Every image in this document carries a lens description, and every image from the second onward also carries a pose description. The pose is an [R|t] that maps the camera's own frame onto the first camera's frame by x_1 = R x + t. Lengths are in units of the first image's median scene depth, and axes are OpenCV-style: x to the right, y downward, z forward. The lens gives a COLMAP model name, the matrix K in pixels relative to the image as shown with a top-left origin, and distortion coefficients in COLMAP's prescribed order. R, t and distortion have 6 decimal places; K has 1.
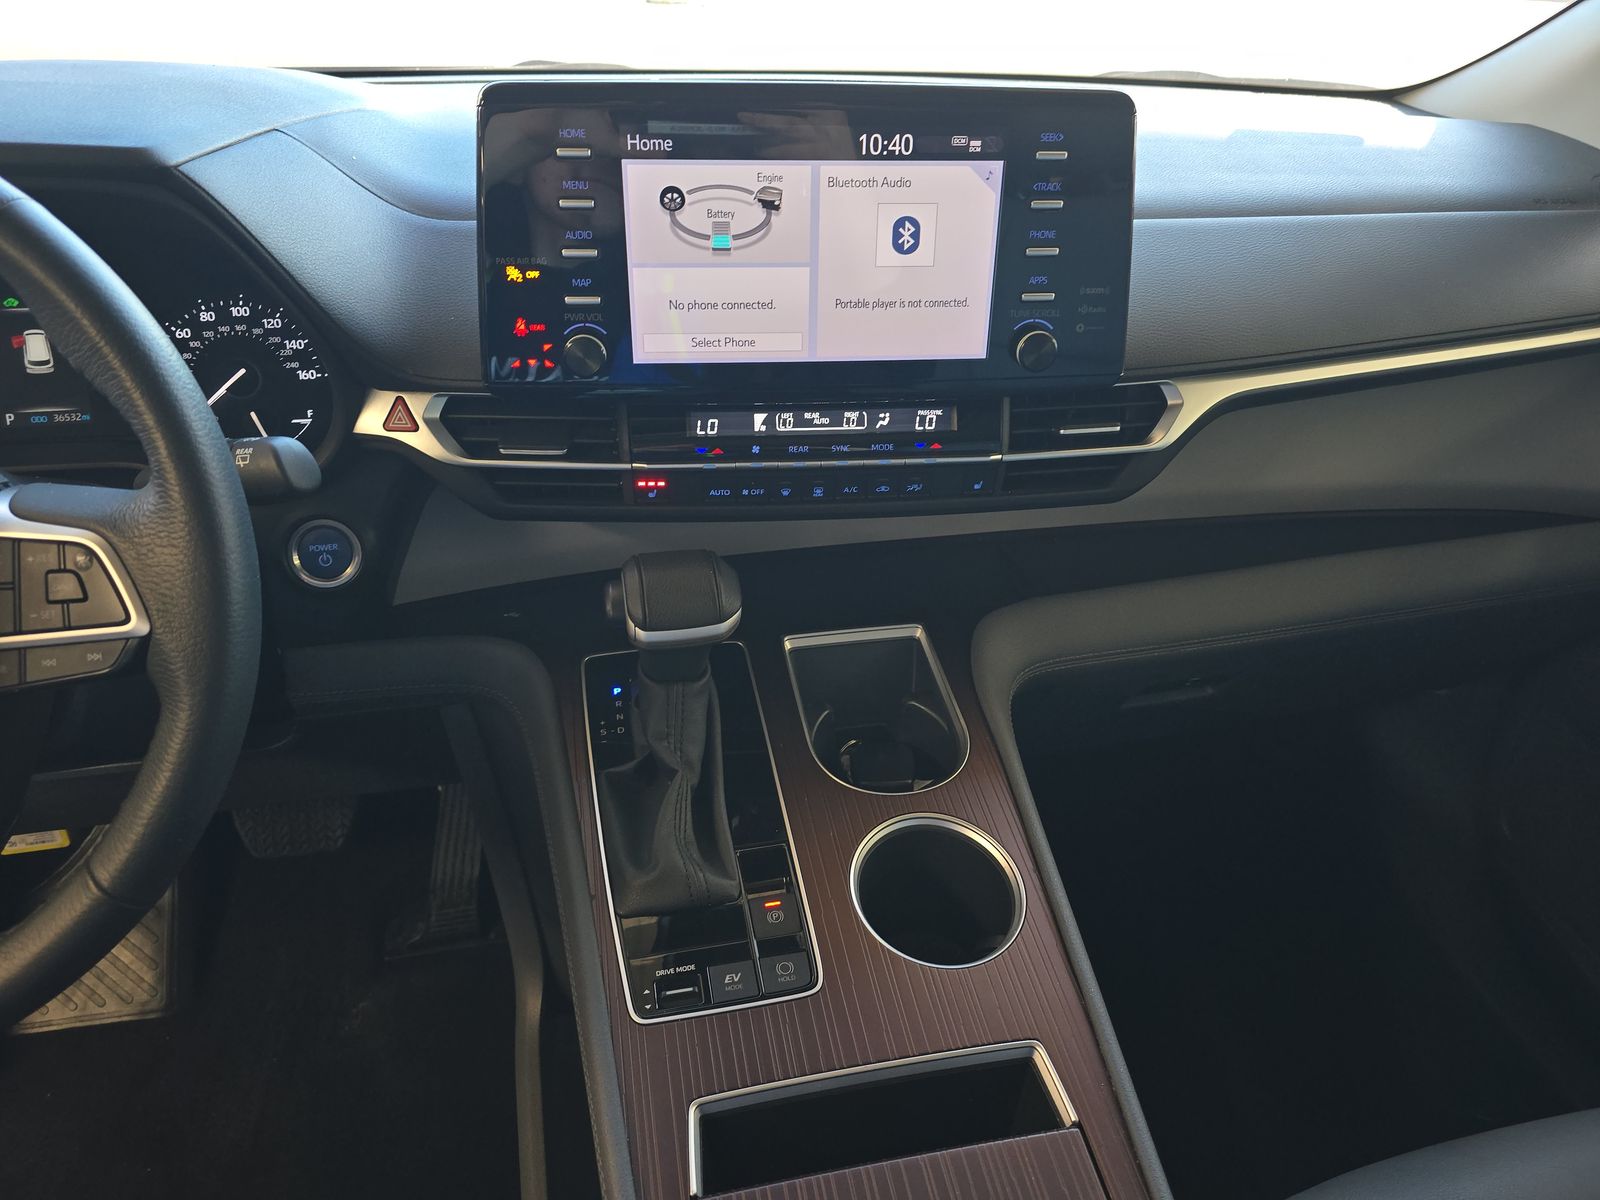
lens RADIAL K [[1043.7, 0, 774.3], [0, 1043.7, 596.7], [0, 0, 1]] dist [0.028198, -0.030517]
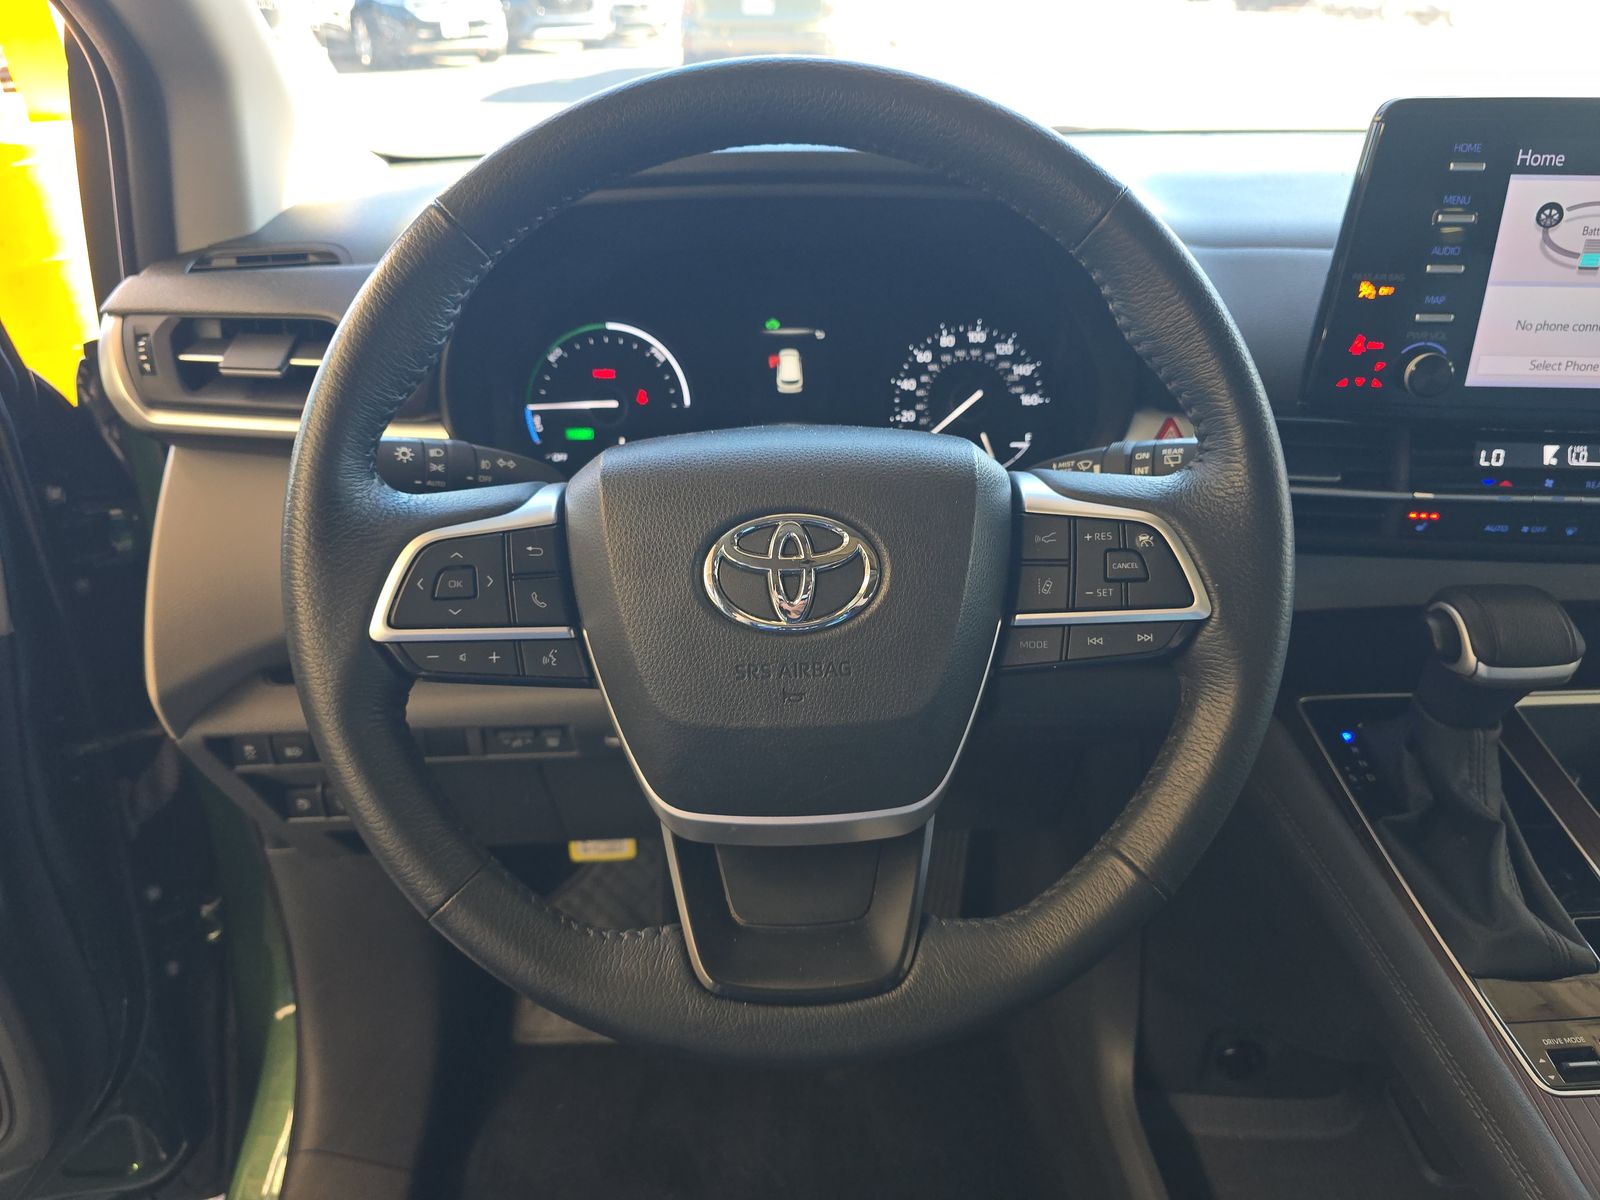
lens RADIAL K [[1043.7, 0, 774.3], [0, 1043.7, 596.7], [0, 0, 1]] dist [0.028198, -0.030517]
pose [[0.987006, 0.050806, -0.152437, -0.596595], [-0.063322, 0.994908, -0.078406, 0.083667], [0.147677, 0.087039, 0.985198, -0.021798]]
